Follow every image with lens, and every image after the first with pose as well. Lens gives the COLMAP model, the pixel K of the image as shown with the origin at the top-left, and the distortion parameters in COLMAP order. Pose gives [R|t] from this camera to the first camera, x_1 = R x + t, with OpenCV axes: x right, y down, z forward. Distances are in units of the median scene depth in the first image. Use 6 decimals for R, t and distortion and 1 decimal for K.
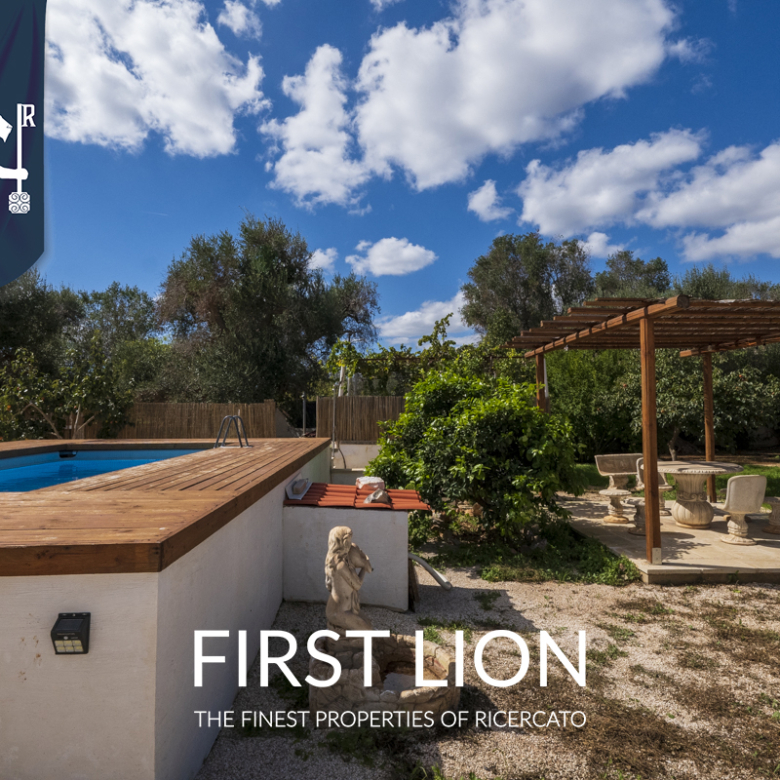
lens RADIAL K [[558.5, 0, 387.0], [0, 558.5, 386.8], [0, 0, 1]] dist [-0.000423, 0.001172]
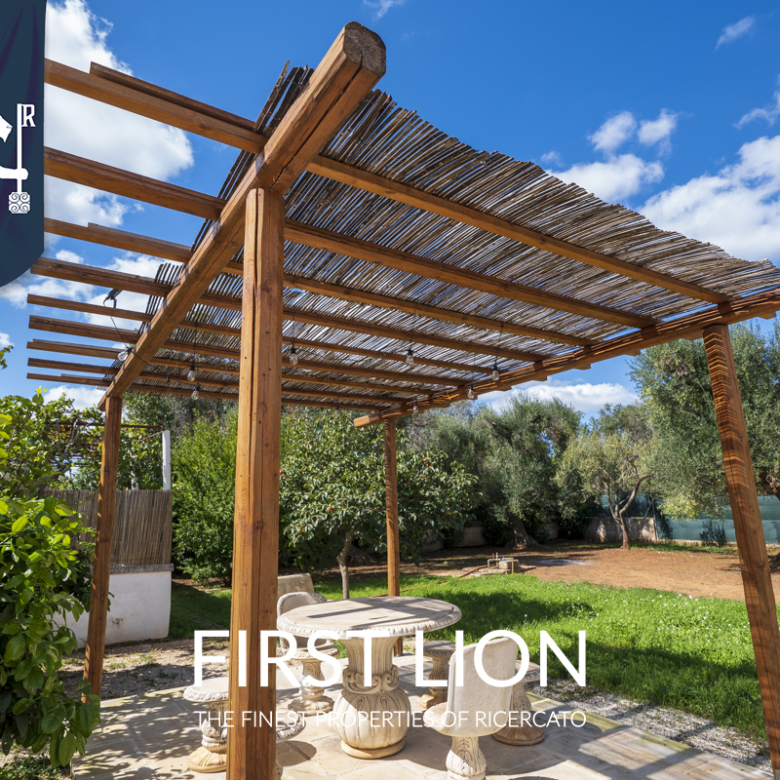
lens RADIAL K [[558.5, 0, 391.9], [0, 558.5, 389.6], [0, 0, 1]] dist [-0.000423, 0.001172]
pose [[0.852937, 0.098953, 0.512549, 0.200426], [-0.001199, 0.982238, -0.187636, 0.028742], [-0.522012, 0.159428, 0.837906, 0.378407]]
